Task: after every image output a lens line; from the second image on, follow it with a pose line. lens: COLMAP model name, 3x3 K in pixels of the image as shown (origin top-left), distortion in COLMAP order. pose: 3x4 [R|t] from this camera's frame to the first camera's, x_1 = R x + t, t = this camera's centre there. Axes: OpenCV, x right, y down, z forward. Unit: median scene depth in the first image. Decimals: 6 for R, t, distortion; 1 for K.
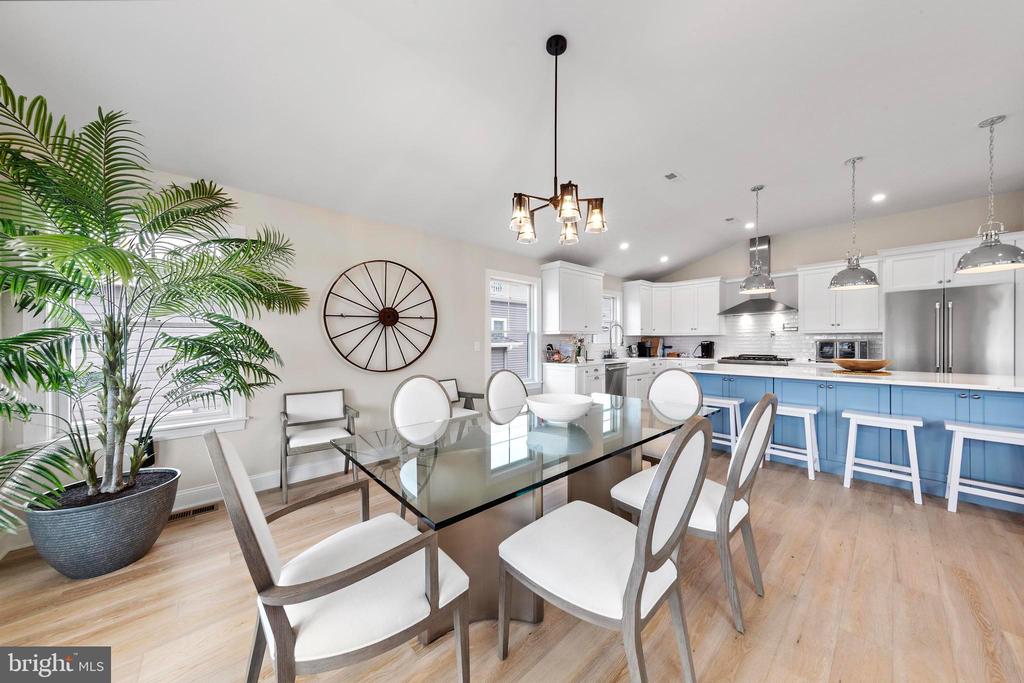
lens RADIAL K [[345.8, 0, 513.8], [0, 345.8, 342.1], [0, 0, 1]] dist [0.011036, -0.000258]
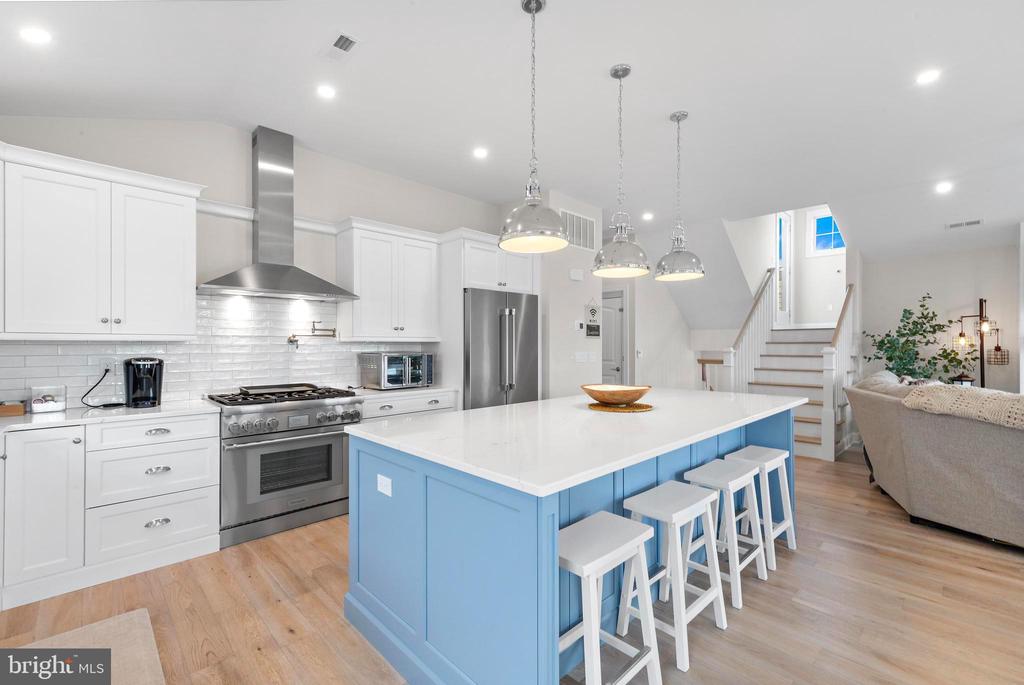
lens RADIAL K [[429.3, 0, 516.6], [0, 429.3, 342.8], [0, 0, 1]] dist [-0.004725, 0.000069]
pose [[-0.028056, 0.010882, 0.999547, 0.184354], [0.005986, 0.999925, -0.010718, -0.018489], [-0.999588, 0.005683, -0.028119, 1.014602]]
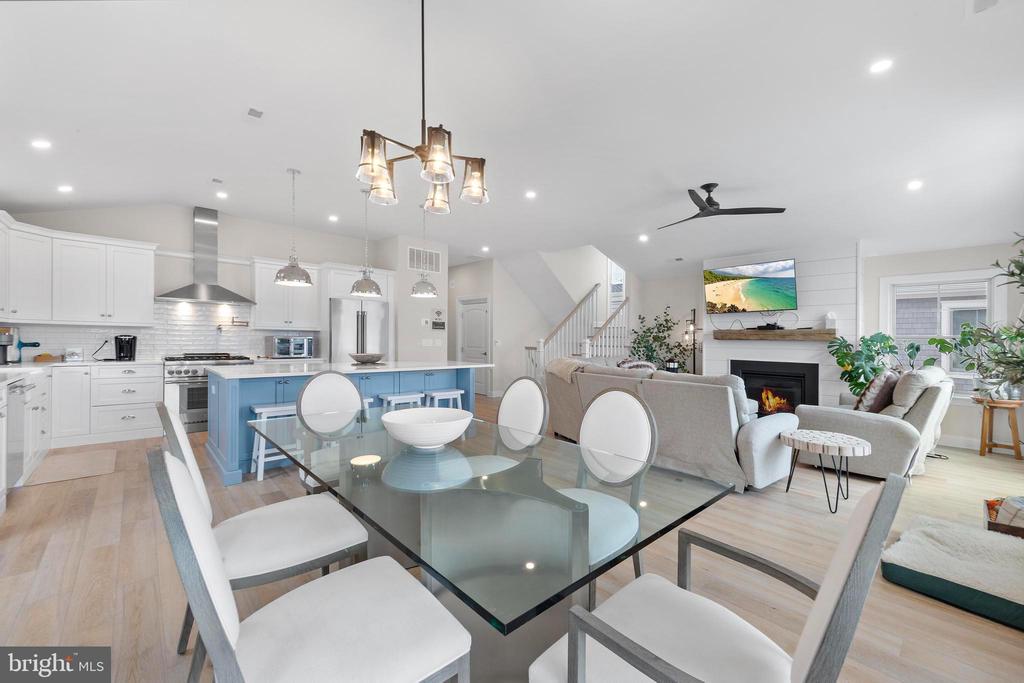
lens RADIAL K [[399.8, 0, 524.5], [0, 399.8, 341.4], [0, 0, 1]] dist [0.001375, -0.000121]
pose [[-0.011998, -0.000733, 0.999928, -0.357053], [-0.012392, 0.999923, 0.000585, -0.001464], [-0.999851, -0.012384, -0.012006, 0.380514]]
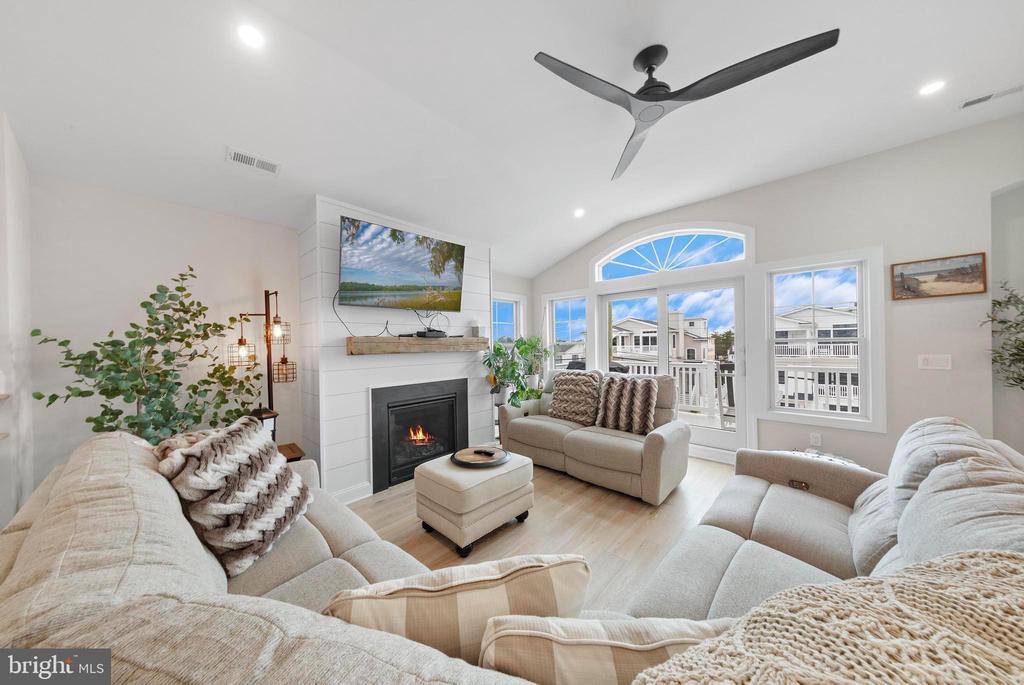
lens RADIAL K [[324.4, 0, 508.2], [0, 324.4, 345.7], [0, 0, 1]] dist [0.000631, -0.000515]
pose [[-0.997768, 0.019151, -0.063964, 0.951615], [0.018659, 0.999792, 0.008288, -0.036235], [0.064110, 0.007076, -0.997918, 0.309783]]
